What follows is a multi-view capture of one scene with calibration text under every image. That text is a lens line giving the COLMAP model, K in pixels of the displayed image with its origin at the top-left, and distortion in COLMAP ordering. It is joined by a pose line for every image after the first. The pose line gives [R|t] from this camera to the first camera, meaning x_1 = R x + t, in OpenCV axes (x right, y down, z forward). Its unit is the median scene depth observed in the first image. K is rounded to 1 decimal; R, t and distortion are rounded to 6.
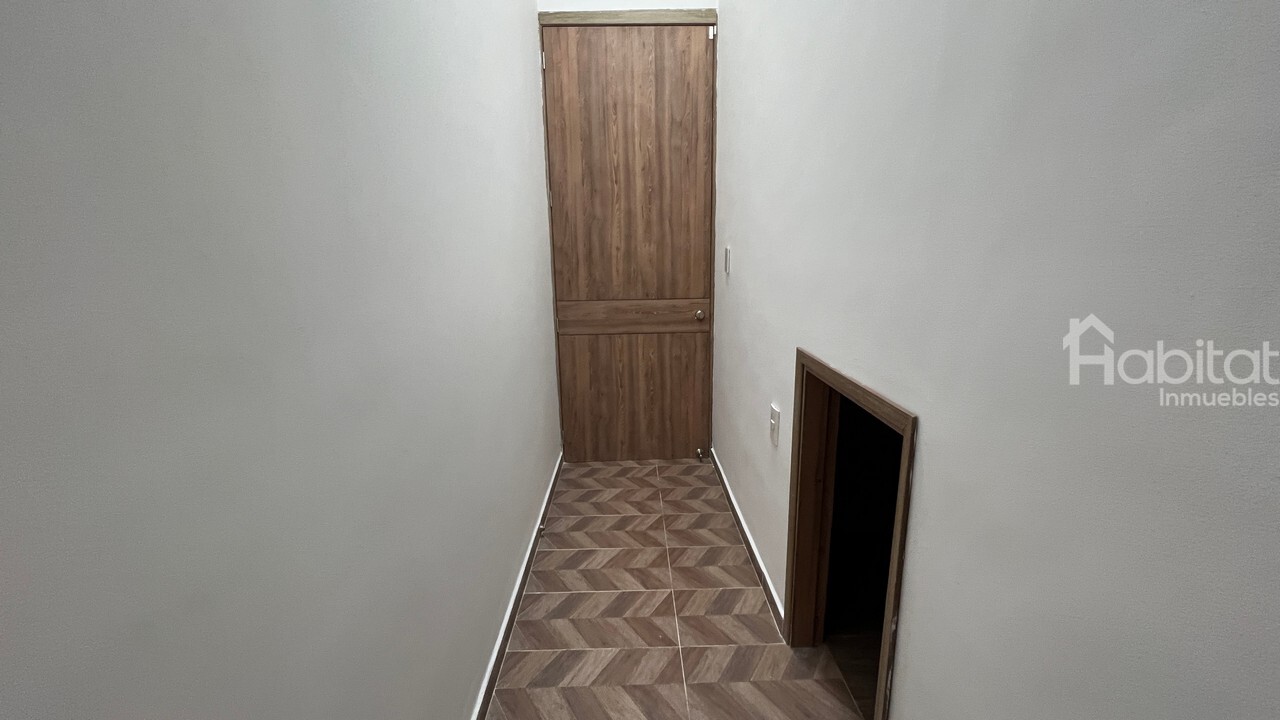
lens RADIAL K [[512.0, 0, 642.2], [0, 512.0, 358.7], [0, 0, 1]] dist [-0.000728, 0.000562]
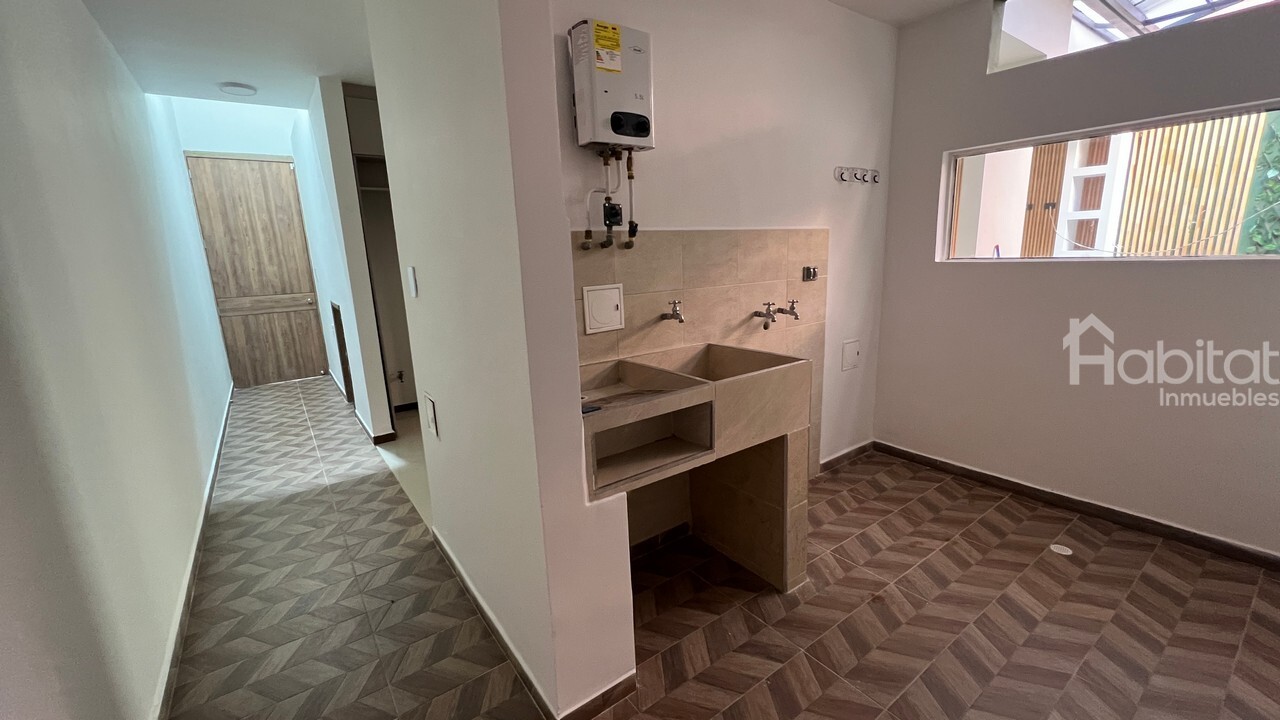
lens RADIAL K [[512.0, 0, 638.8], [0, 512.0, 361.0], [0, 0, 1]] dist [-0.000728, 0.000562]
pose [[0.819903, -0.134618, 0.556450, 0.023183], [0.161564, 0.986862, 0.000686, 0.346484], [-0.549232, 0.089340, 0.830881, -1.320022]]
